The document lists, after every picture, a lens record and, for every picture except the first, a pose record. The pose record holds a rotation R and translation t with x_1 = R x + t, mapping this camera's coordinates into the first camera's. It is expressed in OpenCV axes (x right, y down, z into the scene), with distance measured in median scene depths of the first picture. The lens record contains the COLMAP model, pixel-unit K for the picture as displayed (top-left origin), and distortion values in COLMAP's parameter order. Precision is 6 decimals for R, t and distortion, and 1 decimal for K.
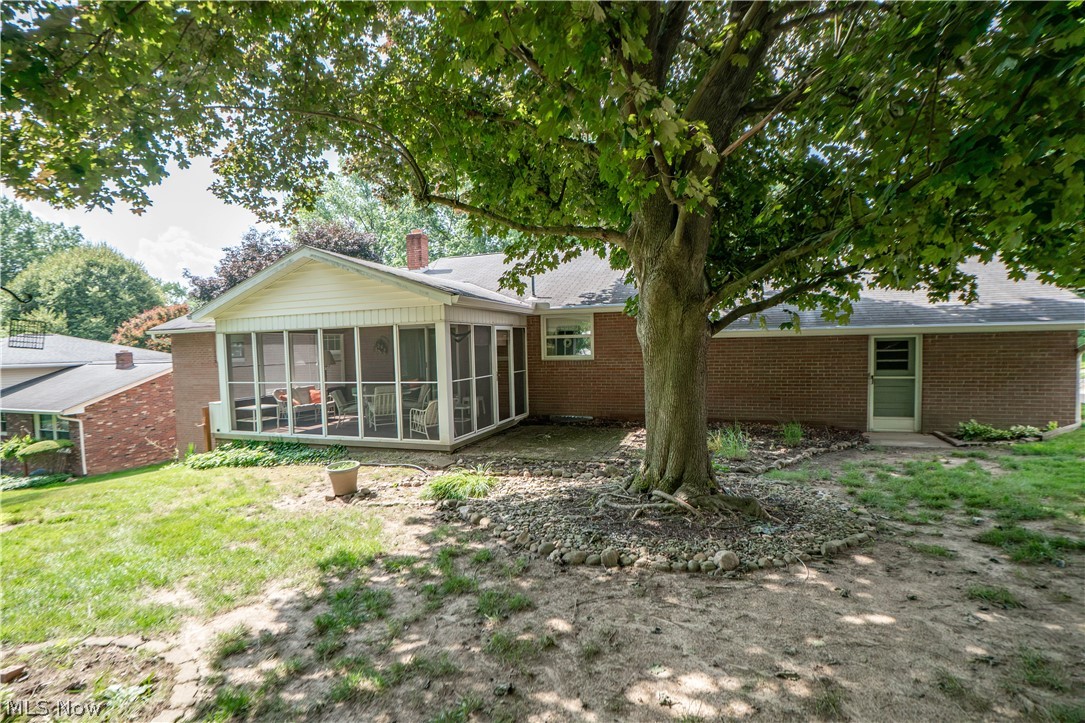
lens RADIAL K [[491.5, 0, 542.5], [0, 491.5, 361.5], [0, 0, 1]] dist [-0.028509, -0.000075]
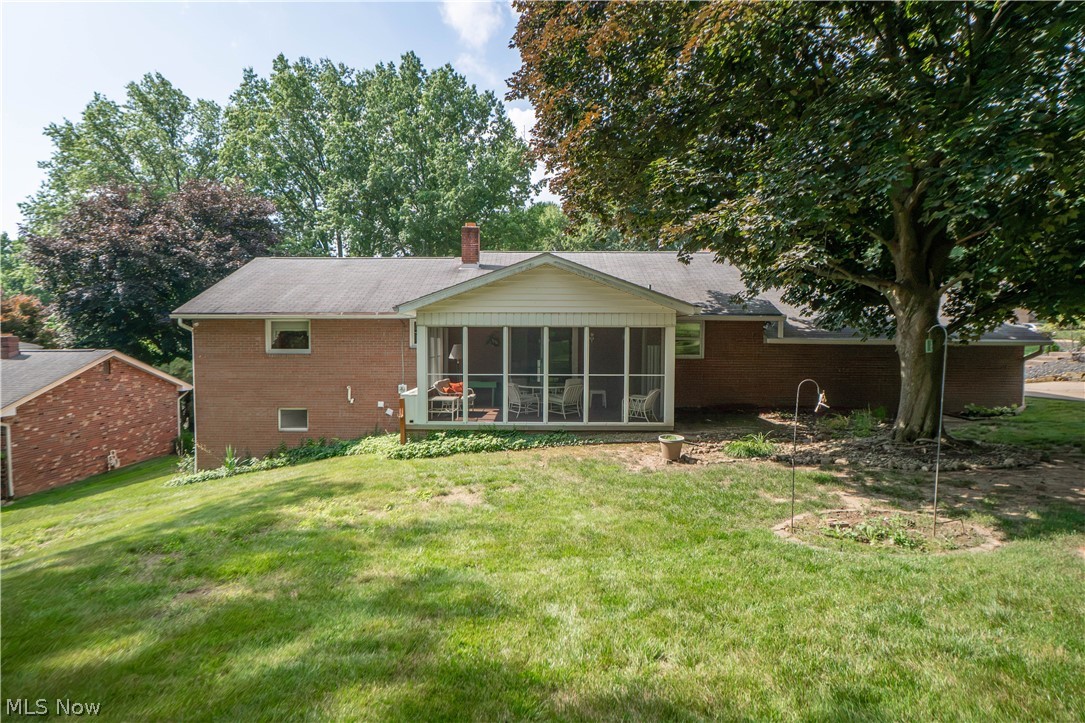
lens RADIAL K [[560.9, 0, 540.5], [0, 560.9, 376.1], [0, 0, 1]] dist [-0.003662, 0.000385]
pose [[0.948011, 0.008943, 0.318113, -0.841234], [-0.018008, 0.999511, 0.025565, 0.013013], [-0.317729, -0.029964, 0.947708, -0.207642]]
